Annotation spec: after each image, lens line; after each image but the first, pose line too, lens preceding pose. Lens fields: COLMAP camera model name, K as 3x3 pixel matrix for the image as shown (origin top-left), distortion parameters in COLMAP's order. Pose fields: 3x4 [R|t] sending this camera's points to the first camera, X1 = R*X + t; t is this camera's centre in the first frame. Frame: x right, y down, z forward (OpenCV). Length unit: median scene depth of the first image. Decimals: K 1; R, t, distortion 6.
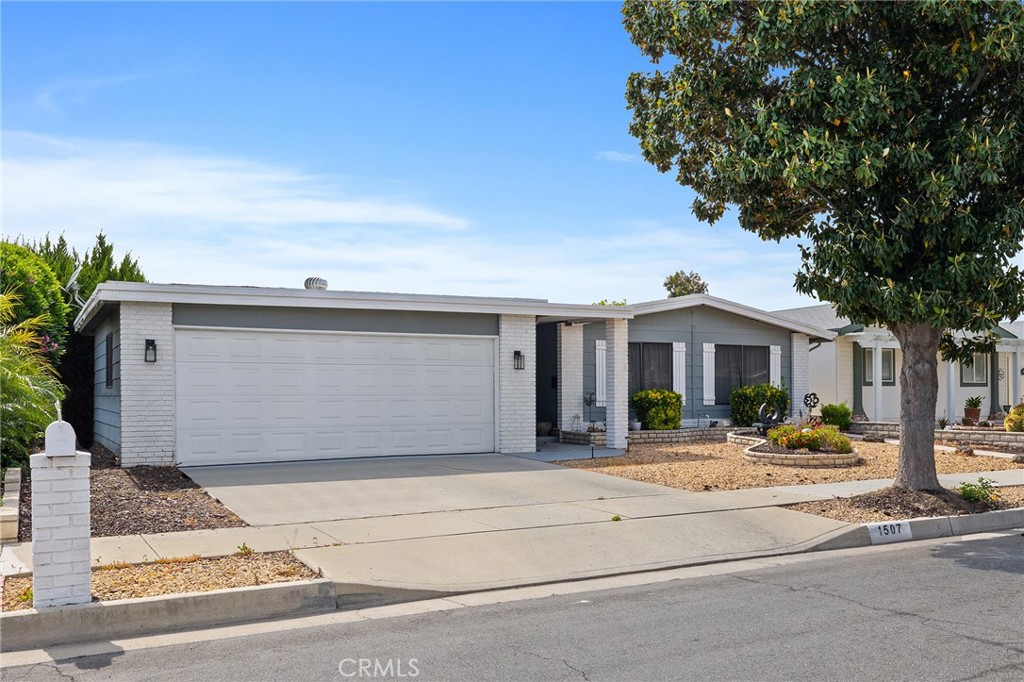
lens RADIAL K [[914.3, 0, 512.0], [0, 914.3, 341.0], [0, 0, 1]] dist [0.010454, 0.000951]
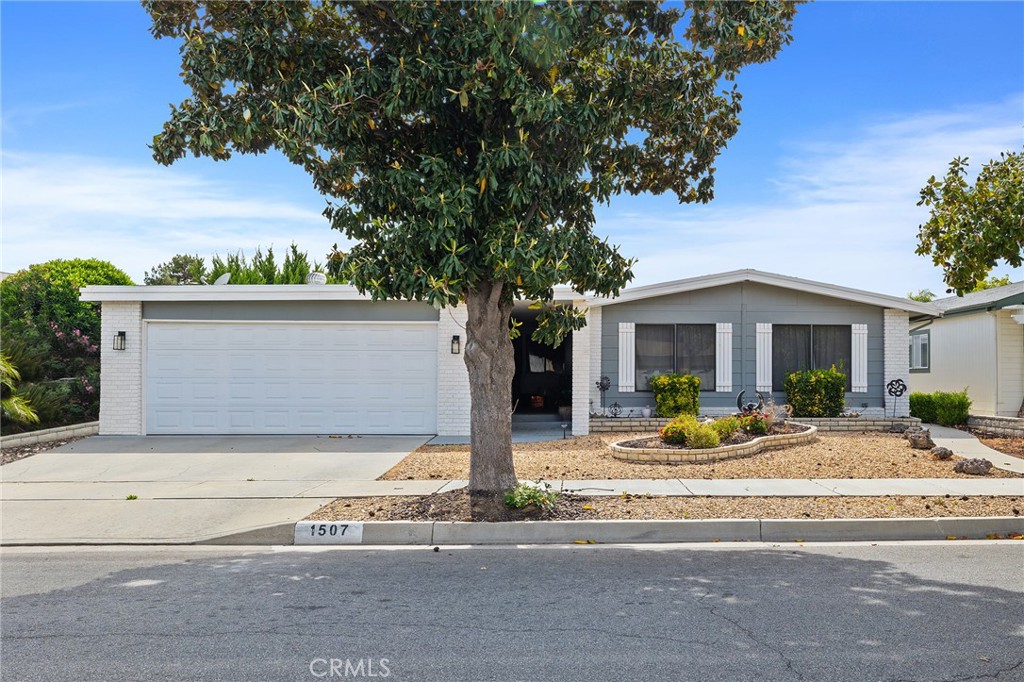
lens RADIAL K [[864.8, 0, 559.5], [0, 864.8, 343.4], [0, 0, 1]] dist [0.030572, 0.003033]
pose [[0.893166, -0.012720, -0.449548, 0.428104], [0.020576, 0.999709, 0.012595, 0.007553], [0.449257, -0.020499, 0.893167, 0.149809]]
